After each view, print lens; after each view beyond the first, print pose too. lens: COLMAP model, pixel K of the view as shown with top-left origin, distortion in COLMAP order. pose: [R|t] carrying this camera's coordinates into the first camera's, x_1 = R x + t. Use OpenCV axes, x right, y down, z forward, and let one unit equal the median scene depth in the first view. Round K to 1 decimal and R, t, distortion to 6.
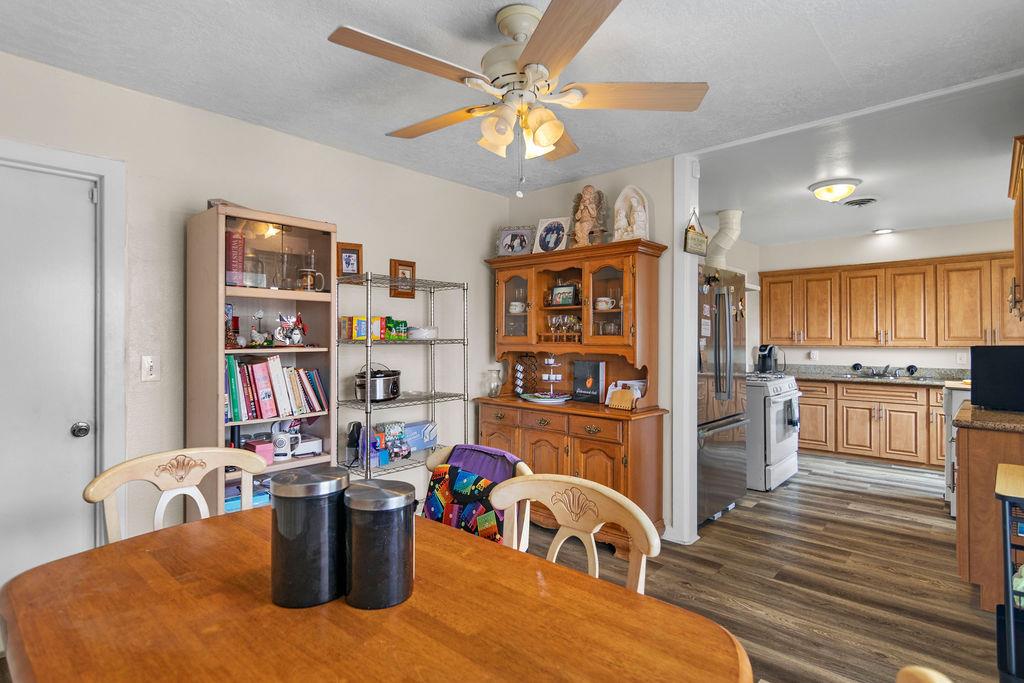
lens RADIAL K [[518.1, 0, 515.1], [0, 518.1, 346.2], [0, 0, 1]] dist [0.000585, -0.000927]
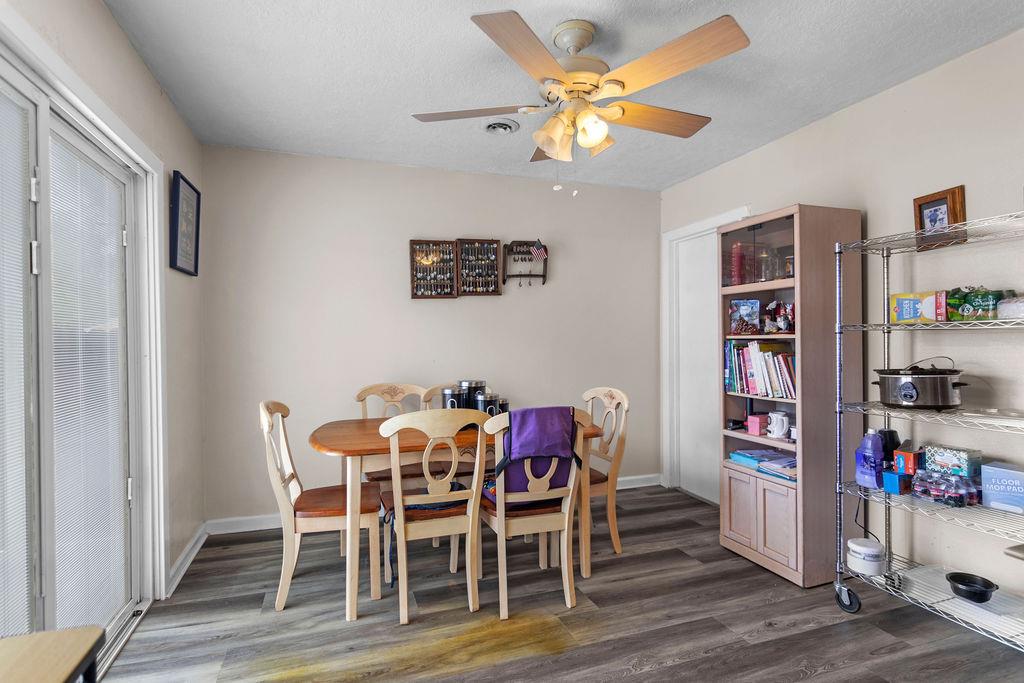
lens RADIAL K [[518.1, 0, 515.1], [0, 518.1, 346.2], [0, 0, 1]] dist [0.000585, -0.000927]
pose [[-0.464302, 0.015808, -0.885536, 0.610052], [-0.002933, 0.999808, 0.019386, 0.006364], [0.885672, 0.011599, -0.464166, 0.815310]]
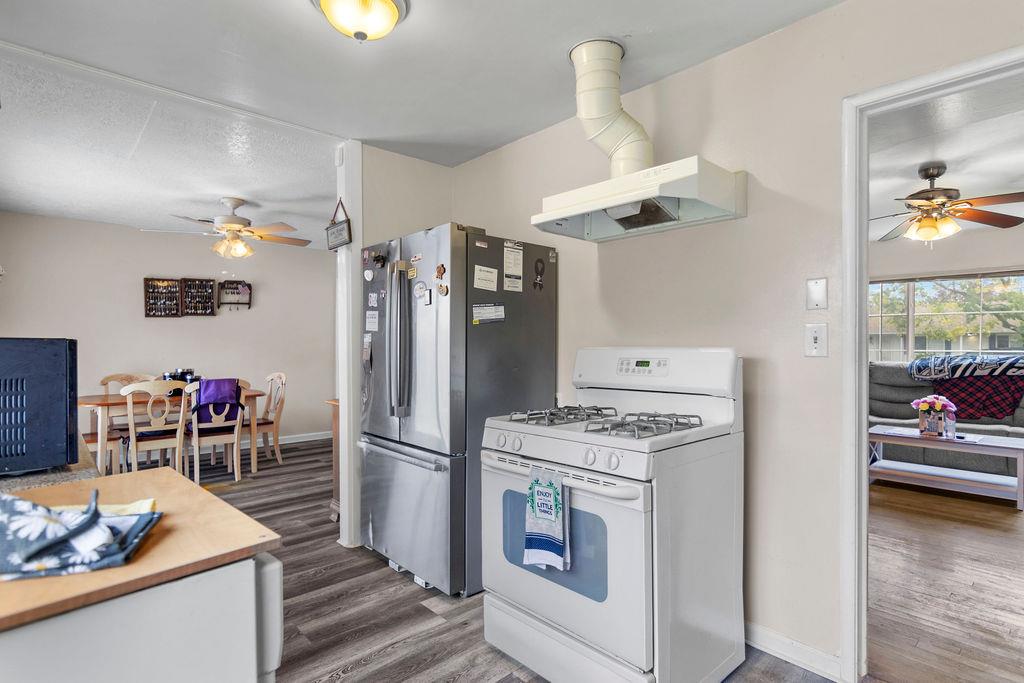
lens RADIAL K [[518.1, 0, 515.1], [0, 518.1, 346.2], [0, 0, 1]] dist [0.000585, -0.000927]
pose [[-0.078757, 0.005646, -0.996878, 1.347973], [-0.008640, 0.999943, 0.006346, -0.001758], [0.996856, 0.009113, -0.078704, 1.466022]]
